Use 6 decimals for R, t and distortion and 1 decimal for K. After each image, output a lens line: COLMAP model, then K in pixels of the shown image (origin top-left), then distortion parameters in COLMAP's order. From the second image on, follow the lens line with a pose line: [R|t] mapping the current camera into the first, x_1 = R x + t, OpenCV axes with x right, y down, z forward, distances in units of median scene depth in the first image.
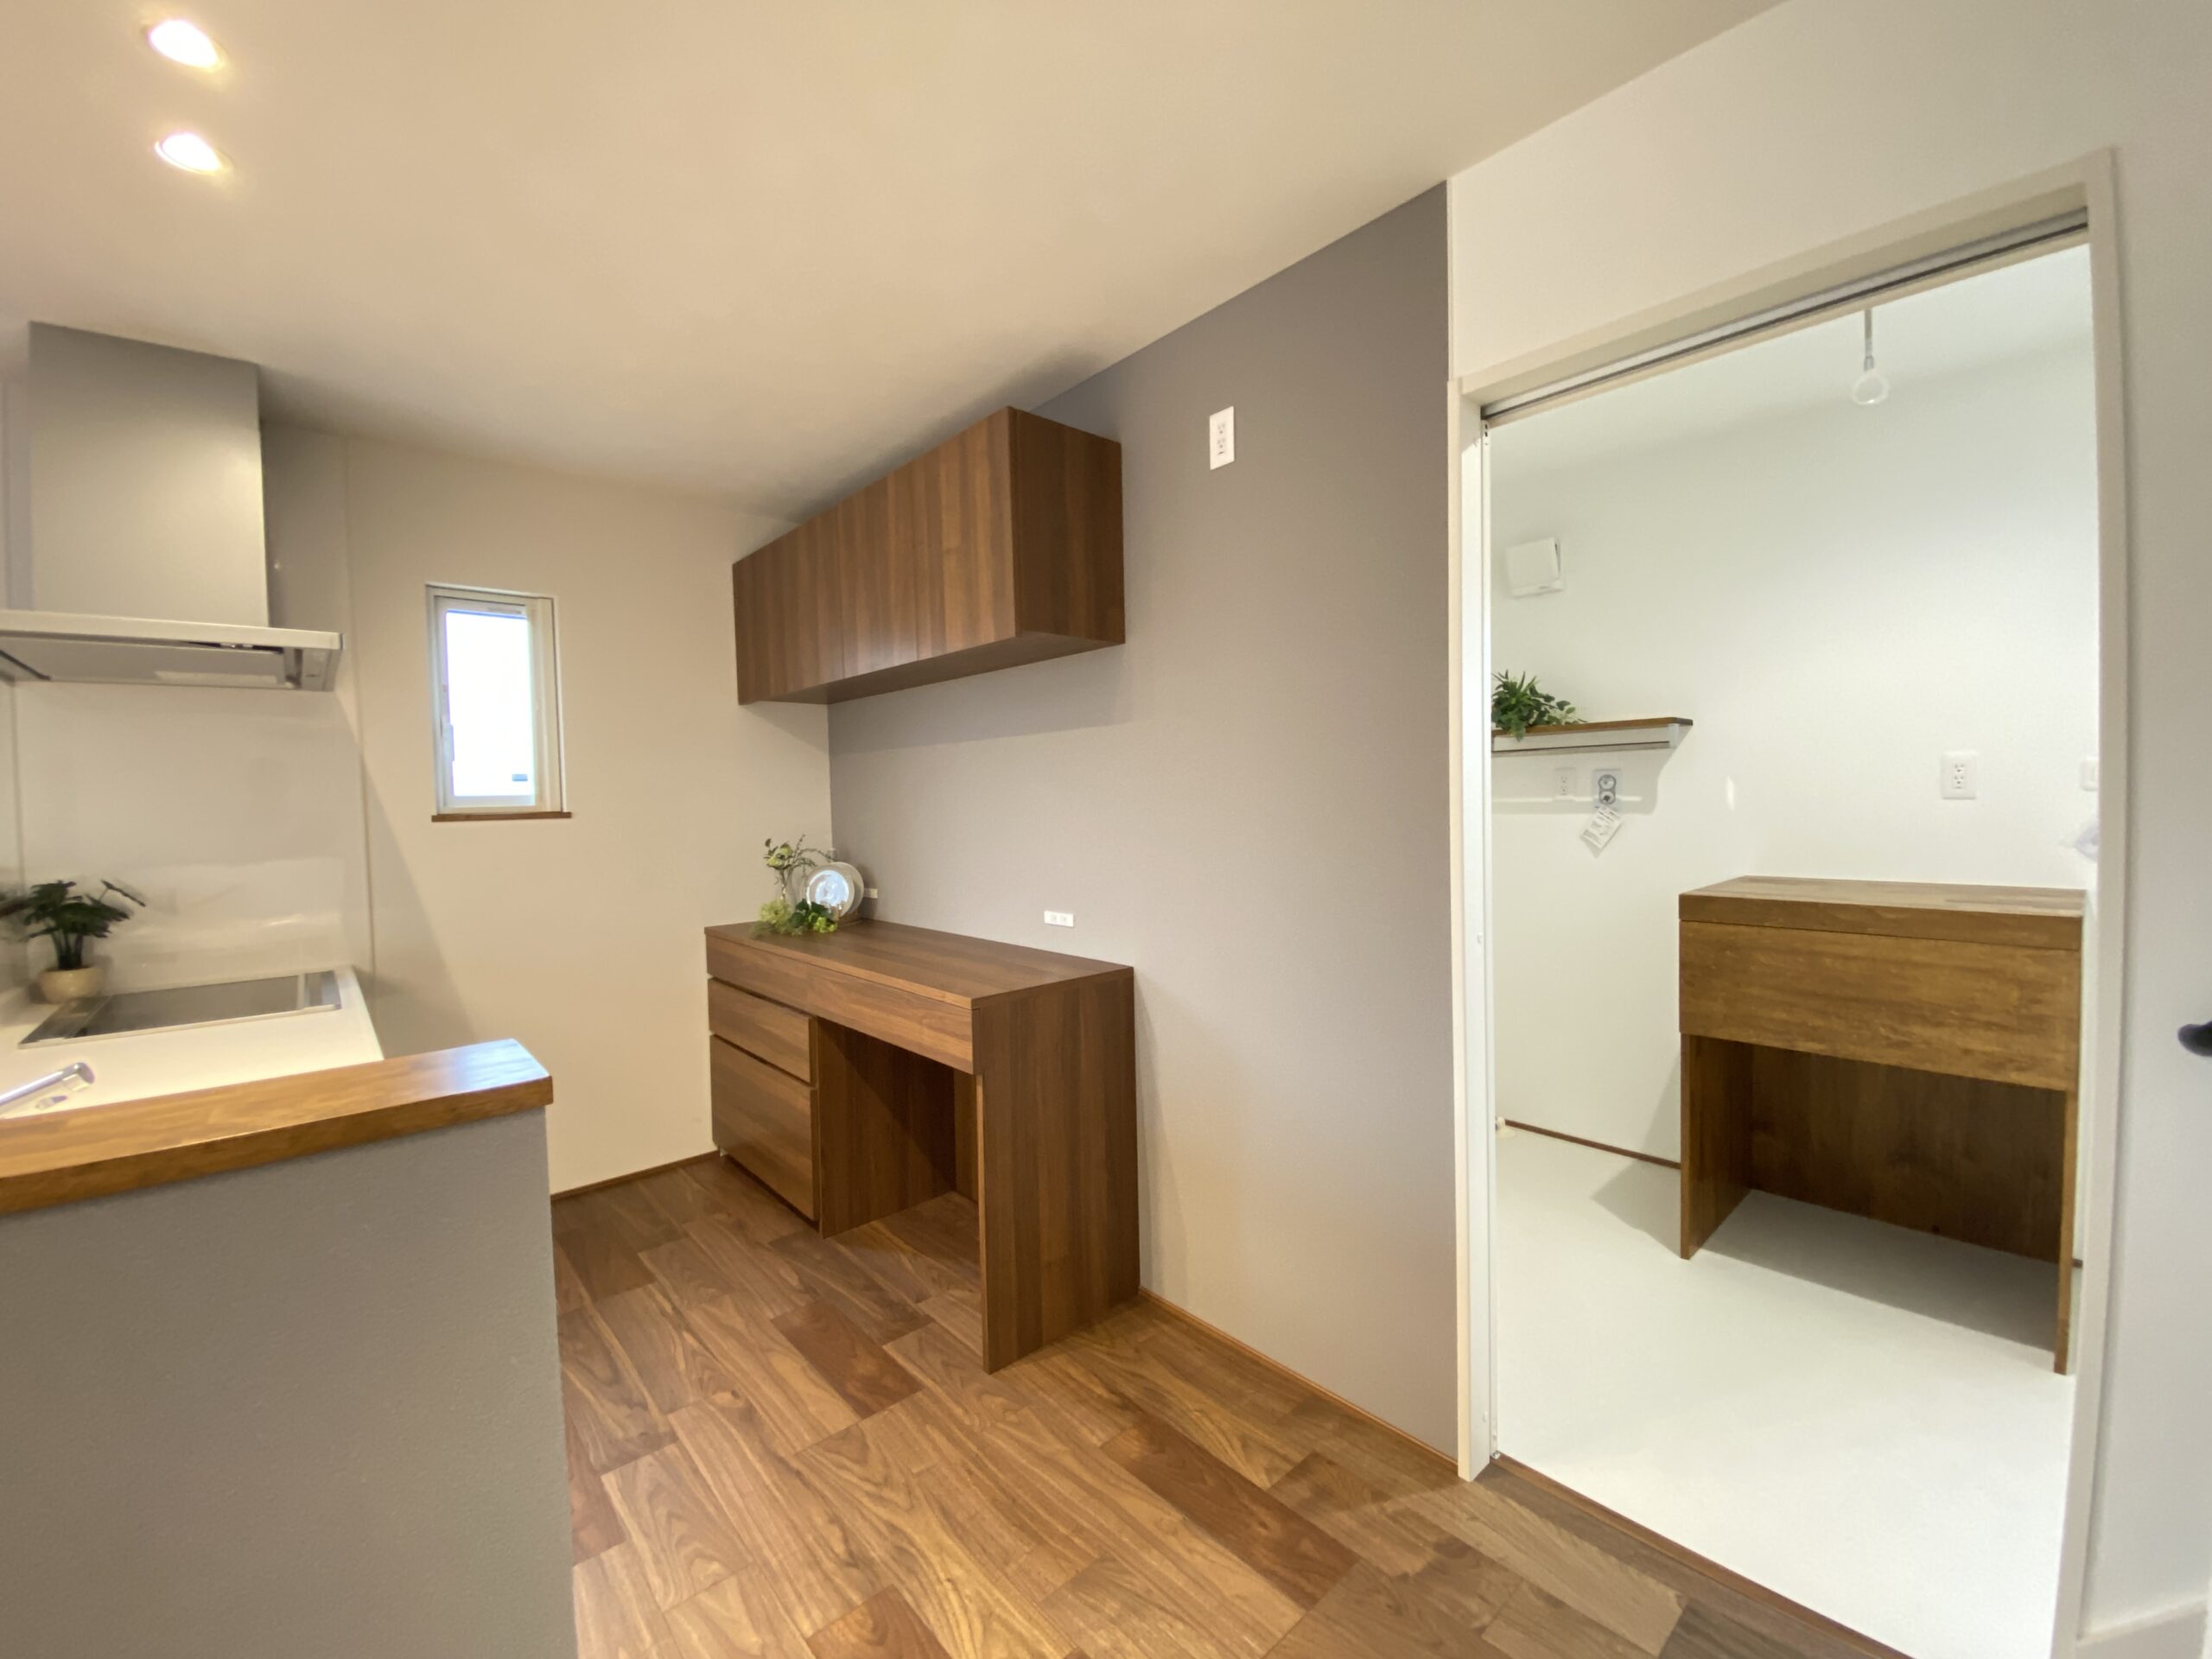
lens RADIAL K [[897.8, 0, 1103.8], [0, 897.8, 823.8], [0, 0, 1]] dist [0.006768, -0.014192]
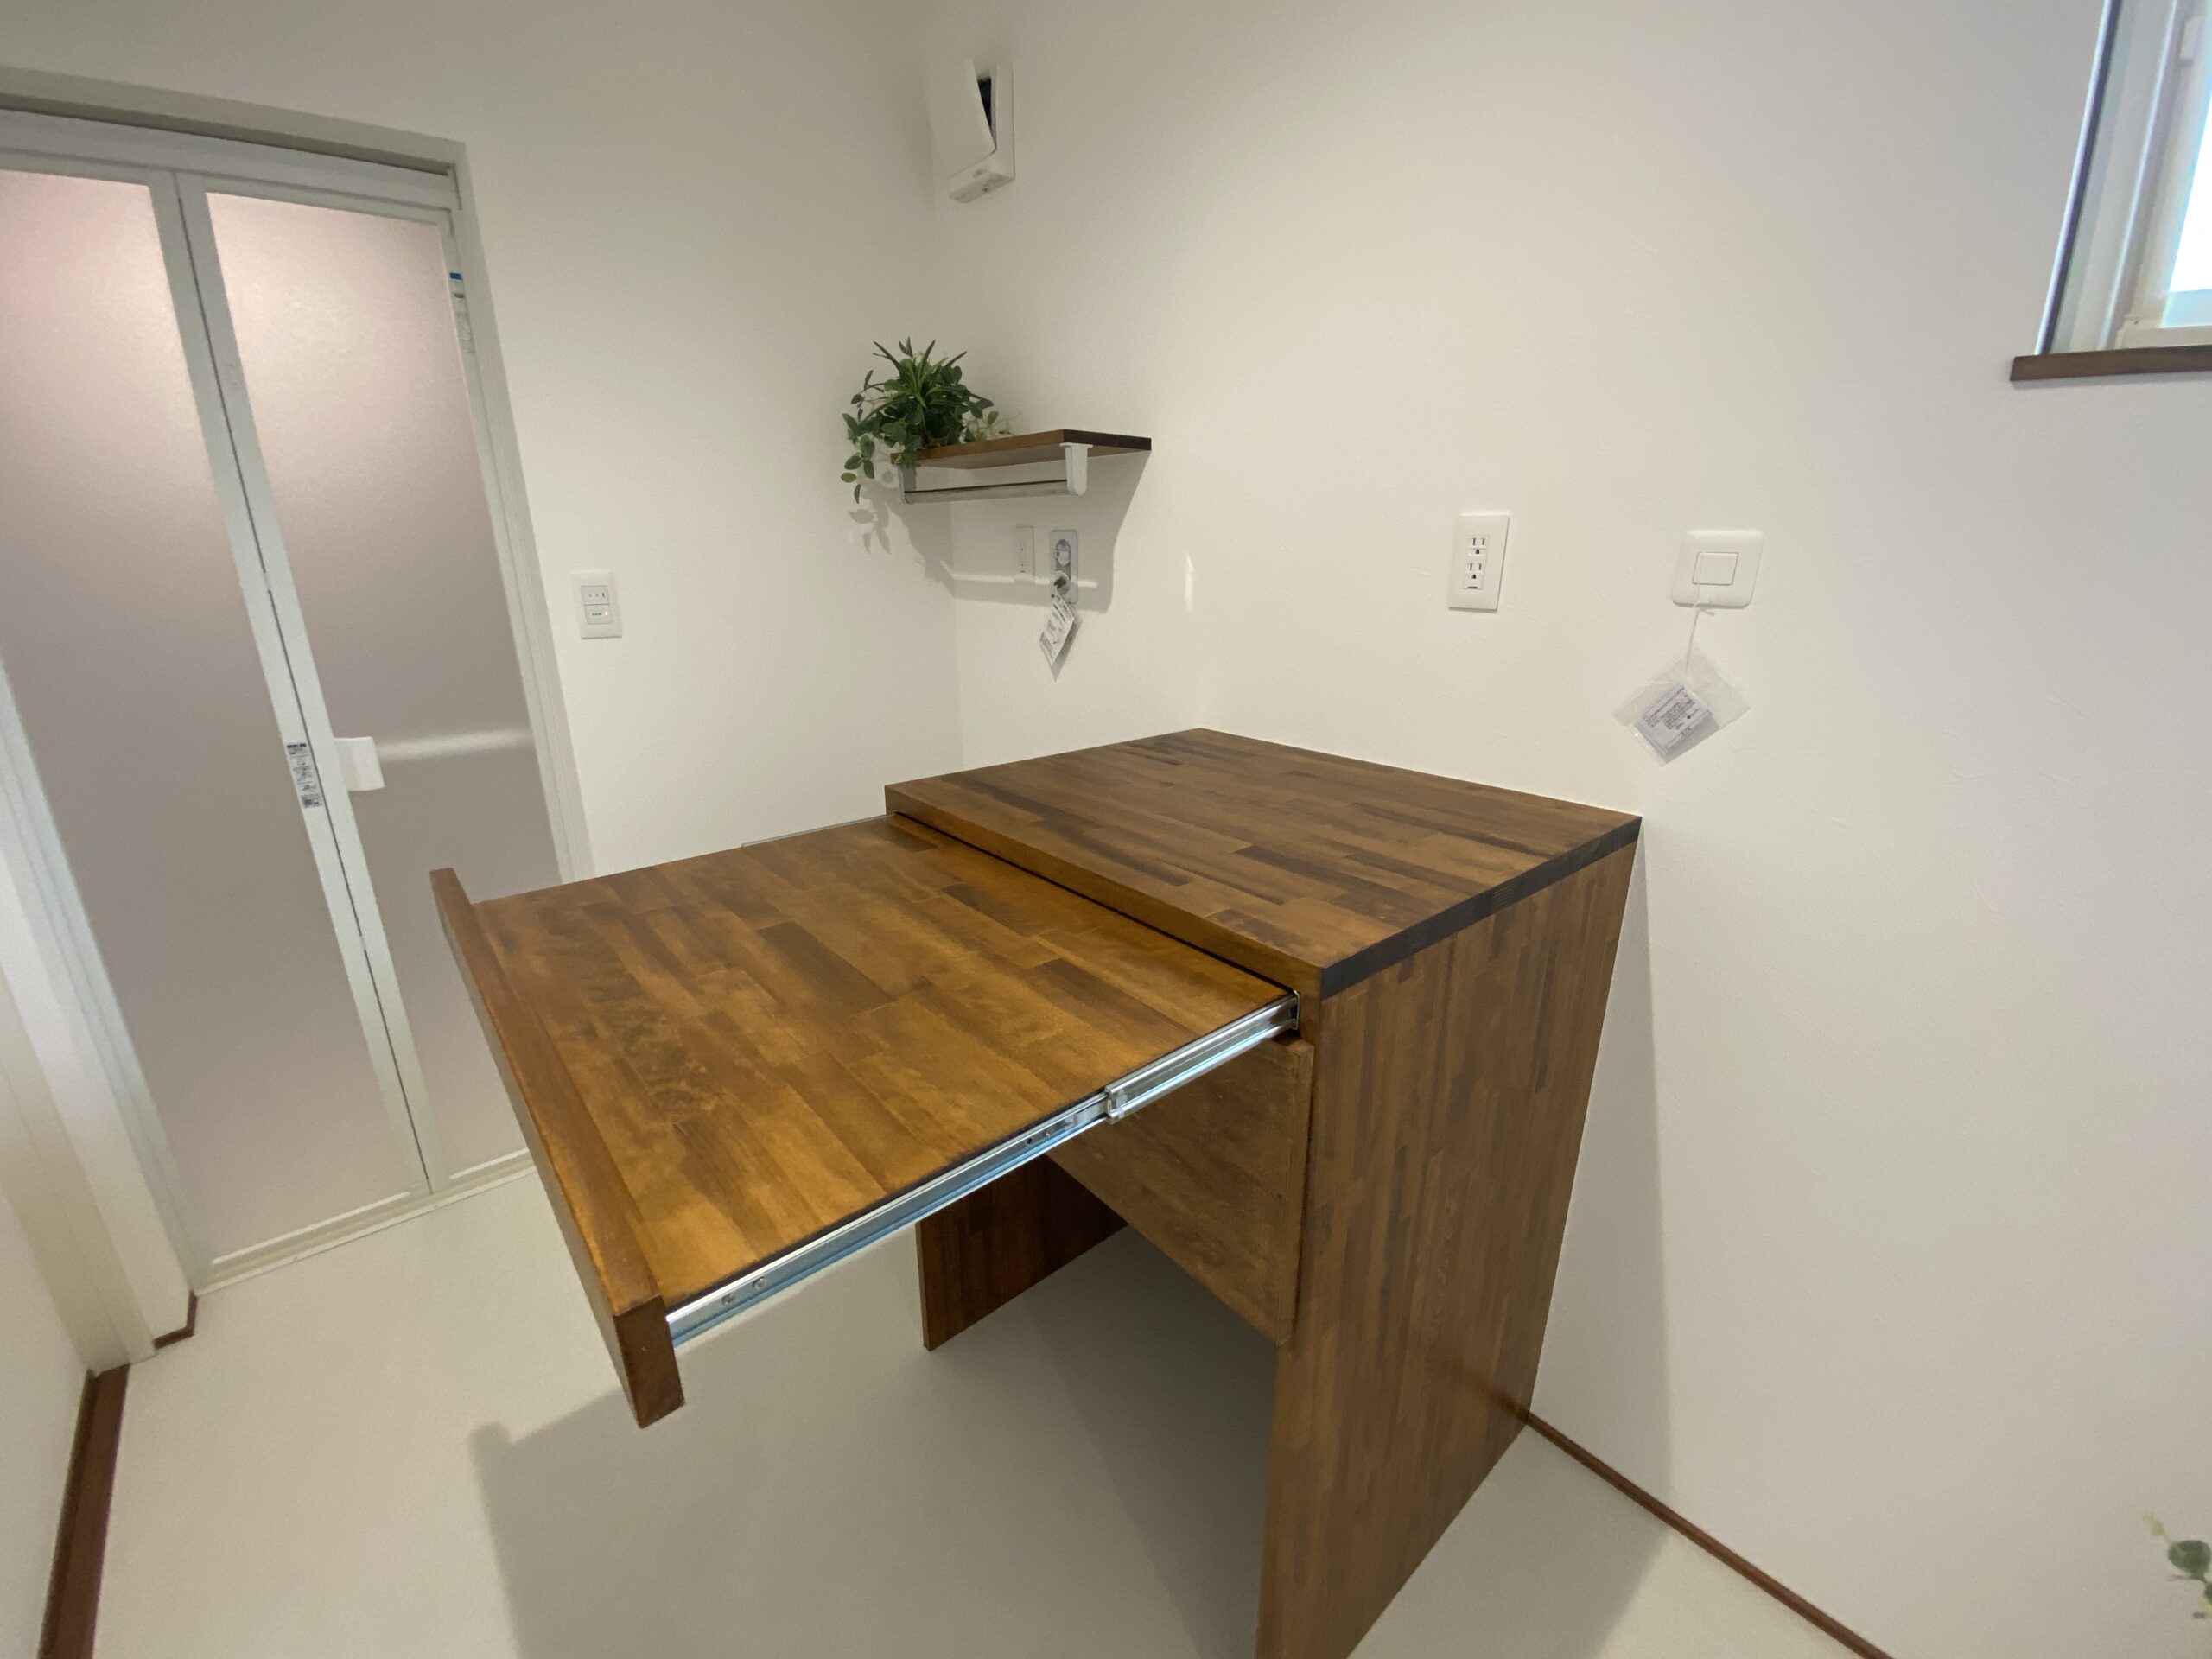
lens RADIAL K [[897.8, 0, 1106.8], [0, 897.8, 831.4], [0, 0, 1]] dist [0.006768, -0.014192]
pose [[0.999574, 0.029027, -0.003183, 0.879092], [-0.027064, 0.961837, 0.272280, -0.046989], [0.010965, -0.272078, 0.962213, 0.561532]]
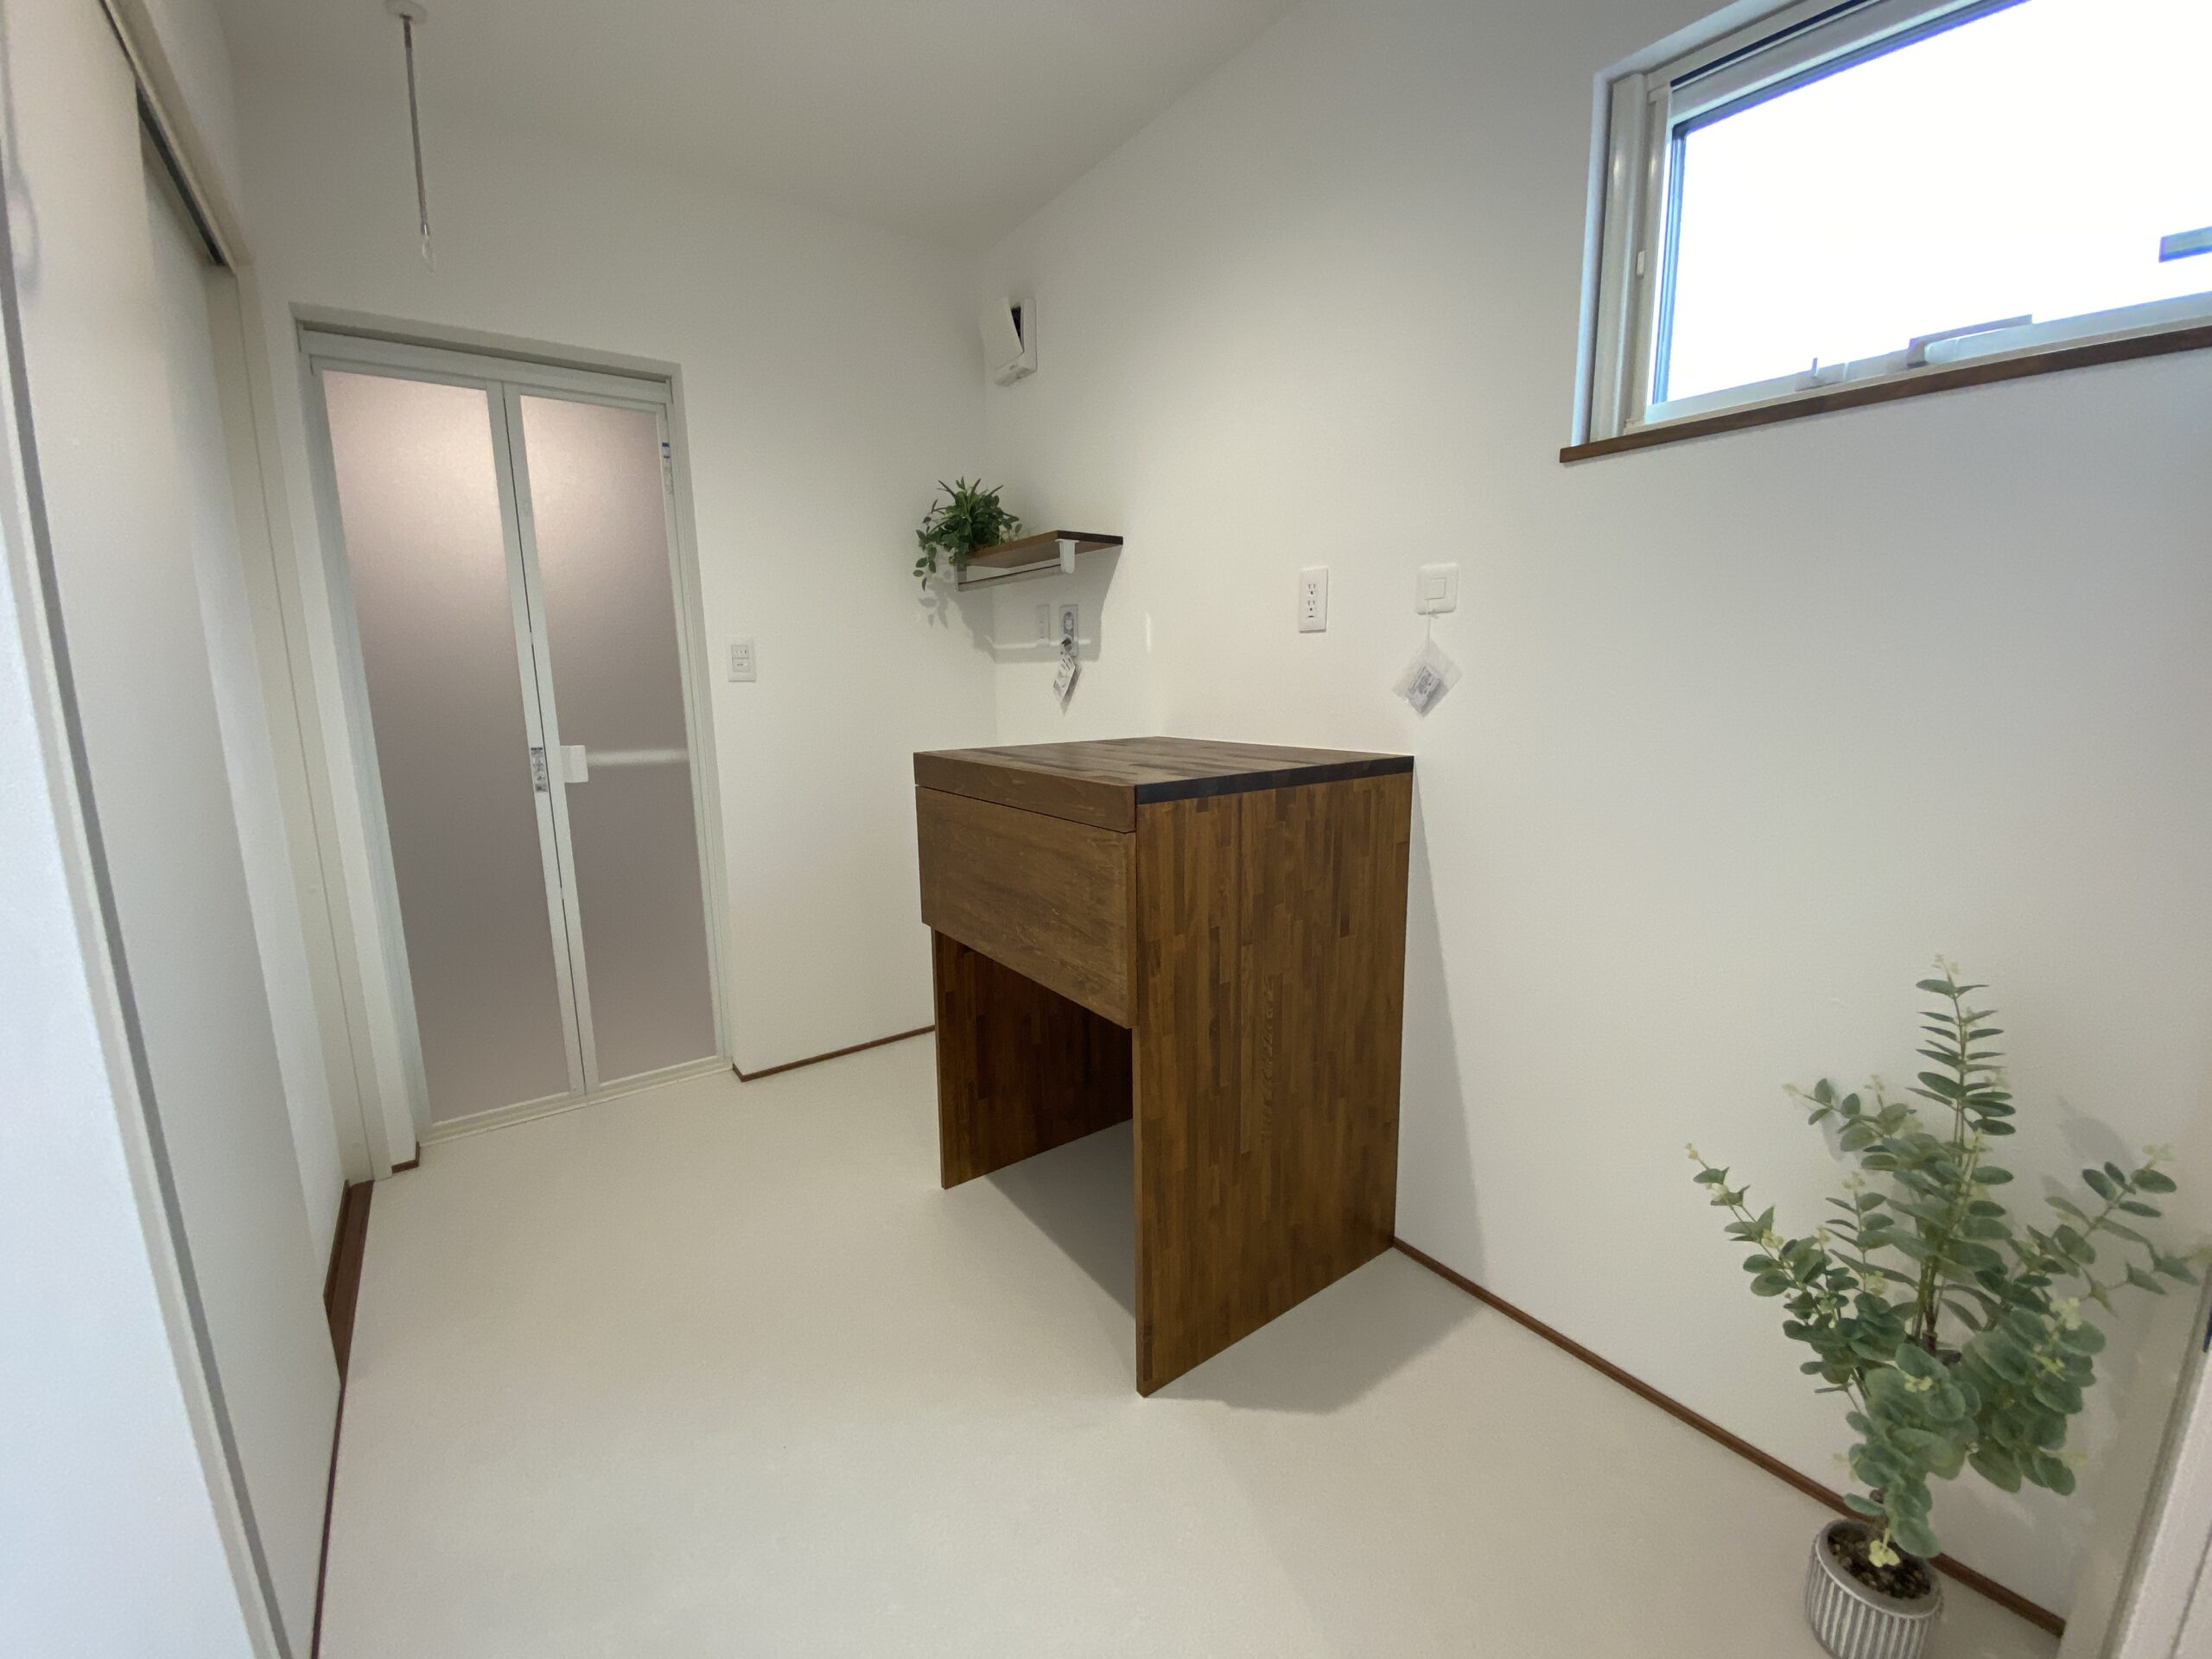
lens RADIAL K [[897.8, 0, 1106.9], [0, 897.8, 832.3], [0, 0, 1]] dist [0.006768, -0.014192]
pose [[0.994937, 0.031058, -0.095582, 0.999237], [-0.017122, 0.989530, 0.143311, 0.037265], [0.099032, -0.140949, 0.985051, 0.265125]]
